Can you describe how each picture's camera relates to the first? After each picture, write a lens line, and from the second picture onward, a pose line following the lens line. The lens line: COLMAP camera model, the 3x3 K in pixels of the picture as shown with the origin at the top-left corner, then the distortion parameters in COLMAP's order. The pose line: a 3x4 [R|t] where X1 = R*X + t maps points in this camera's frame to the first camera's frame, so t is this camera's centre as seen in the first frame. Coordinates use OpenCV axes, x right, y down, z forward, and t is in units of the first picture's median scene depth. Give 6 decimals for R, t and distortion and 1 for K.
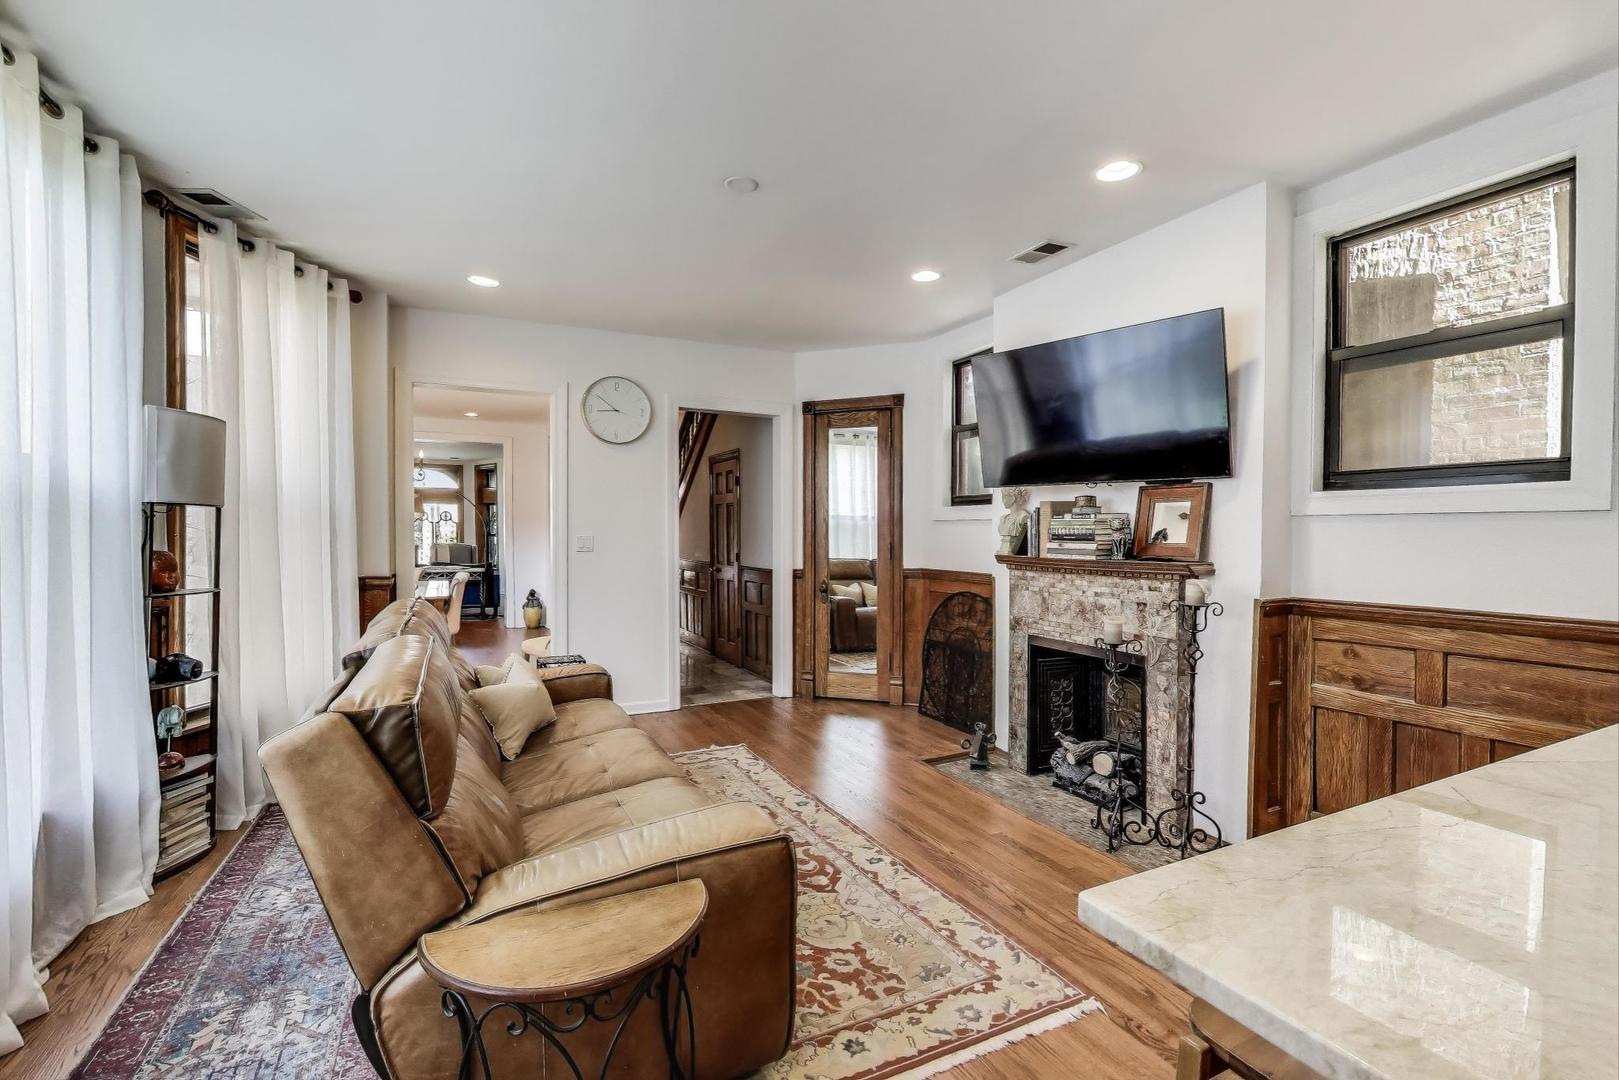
lens RADIAL K [[731.9, 0, 815.7], [0, 731.9, 537.1], [0, 0, 1]] dist [-0.002349, -0.000888]
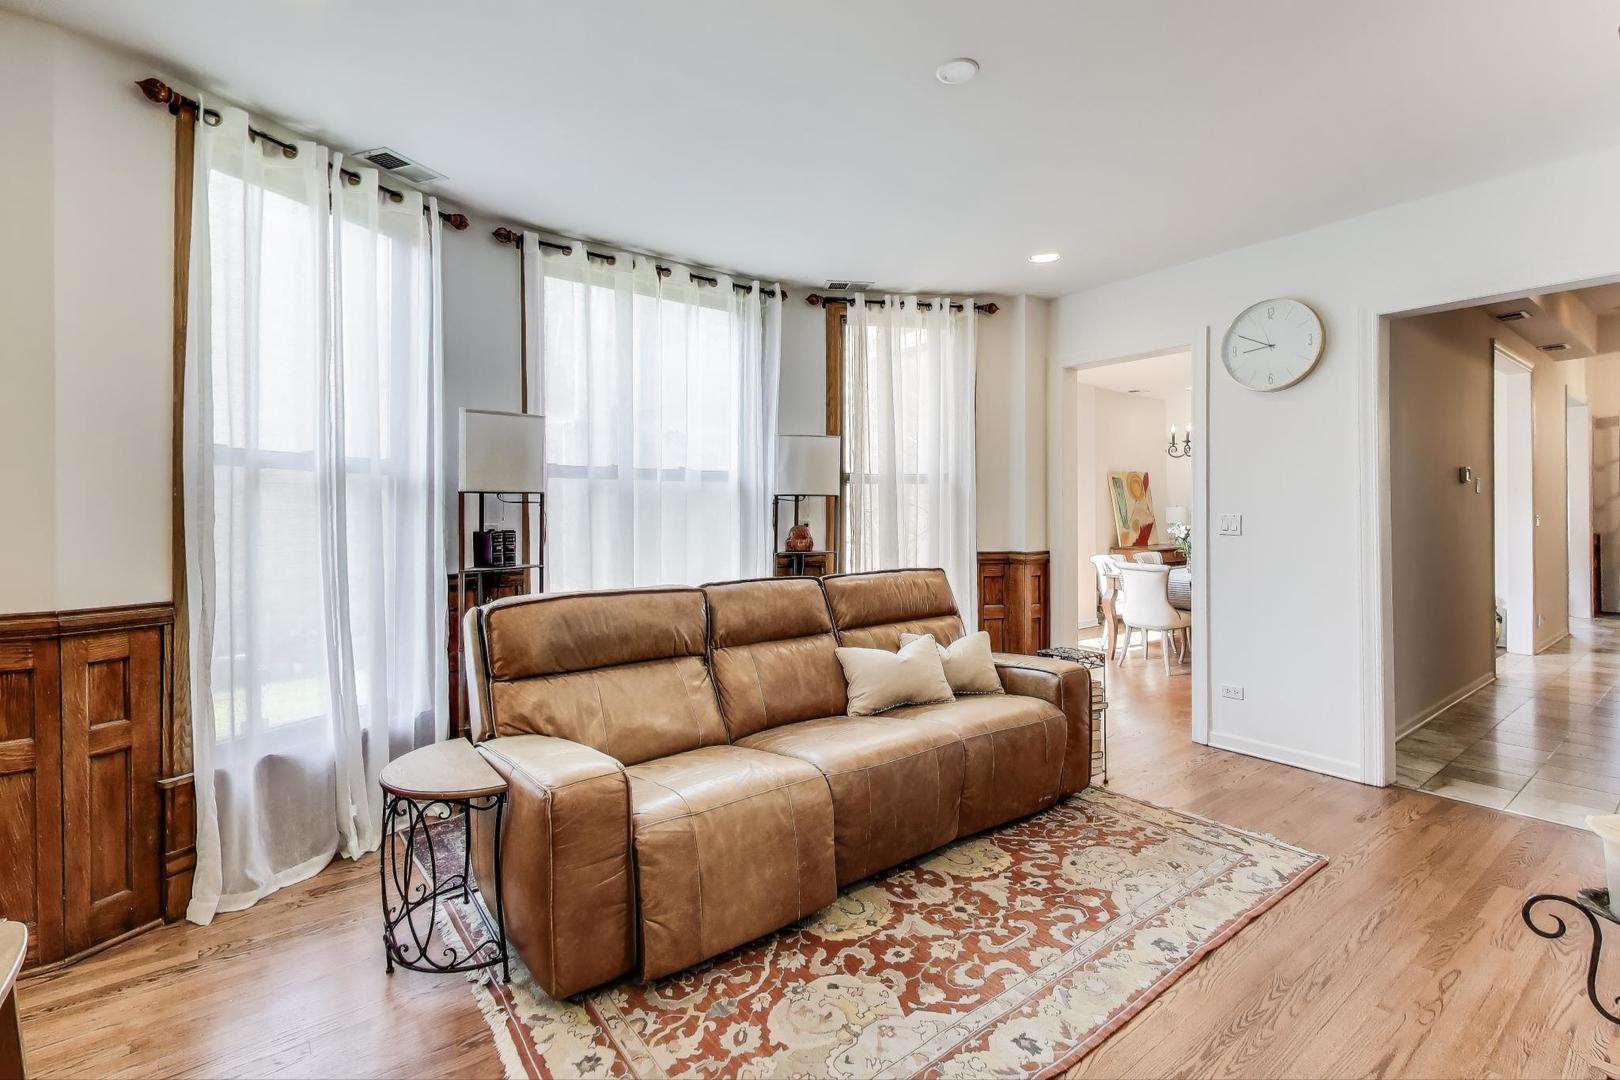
lens RADIAL K [[732.4, 0, 802.2], [0, 732.4, 528.6], [0, 0, 1]] dist [-0.002349, -0.000888]
pose [[0.193366, 0.025439, -0.980797, 0.556271], [-0.004711, 0.999676, 0.025000, -0.011099], [0.981115, -0.000214, 0.193423, 0.595168]]
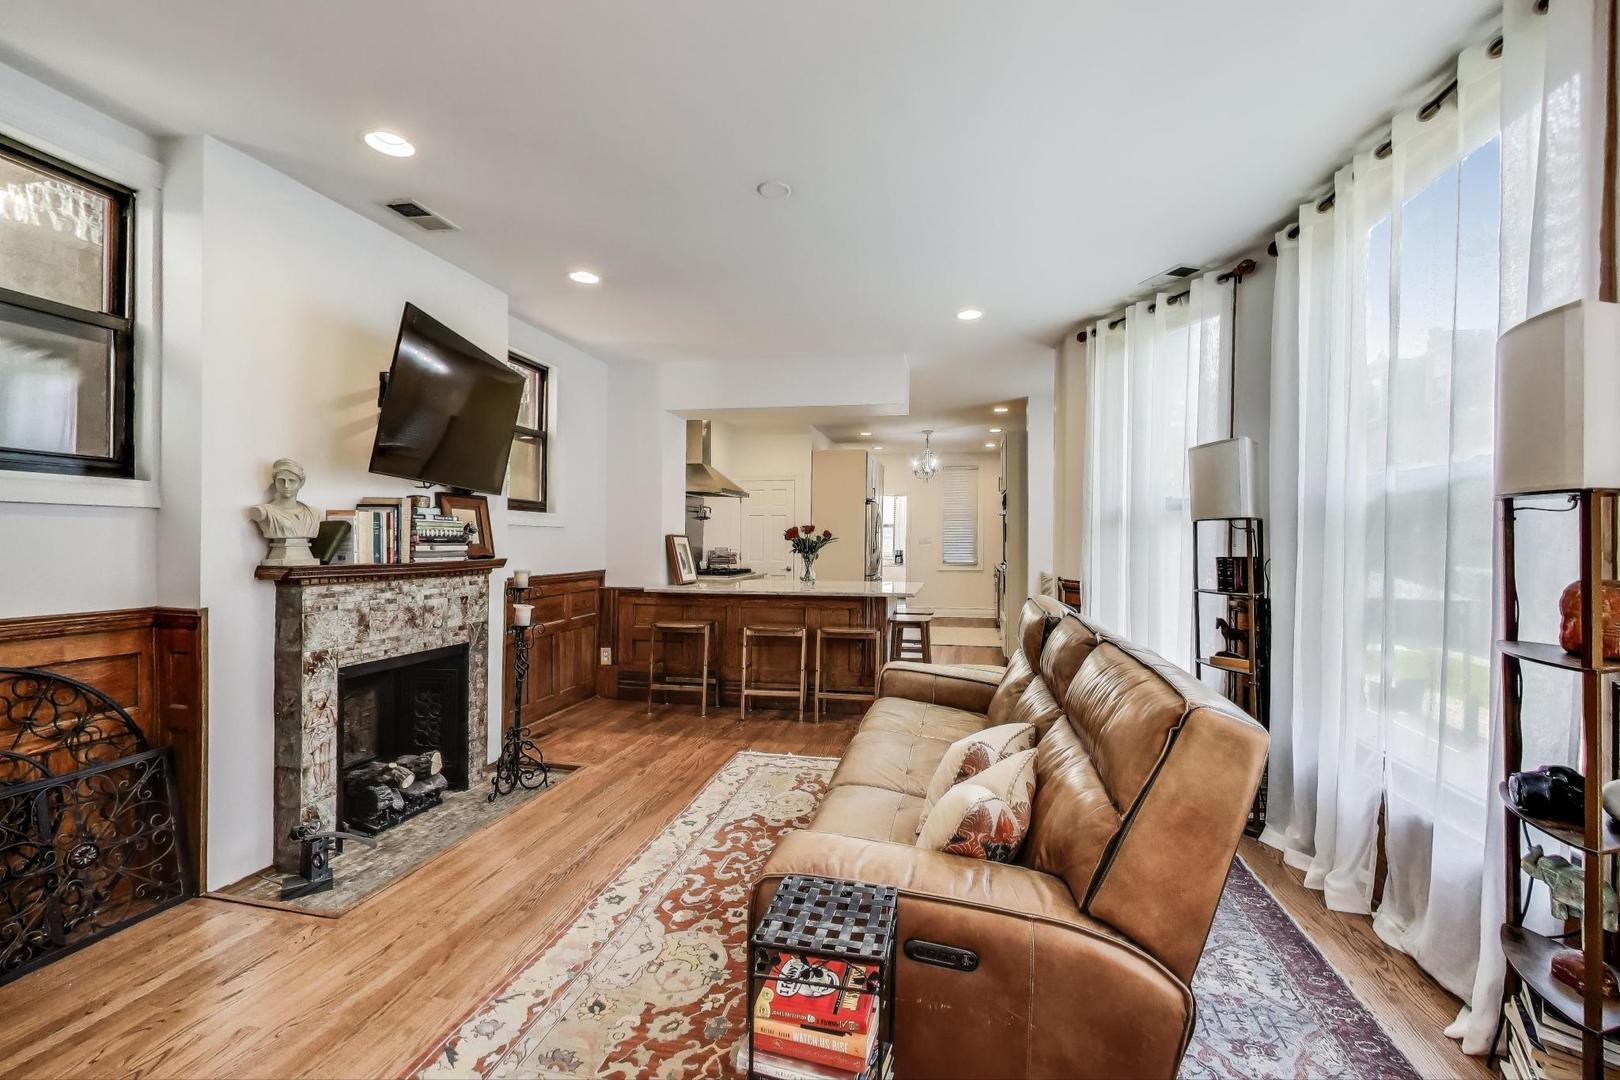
lens RADIAL K [[694.6, 0, 820.7], [0, 694.6, 538.9], [0, 0, 1]] dist [-0.002350, -0.000210]
pose [[-0.791906, -0.007603, 0.610595, -0.640242], [-0.004693, 0.999969, 0.006366, -0.009041], [-0.610625, 0.002176, -0.791917, 1.494840]]
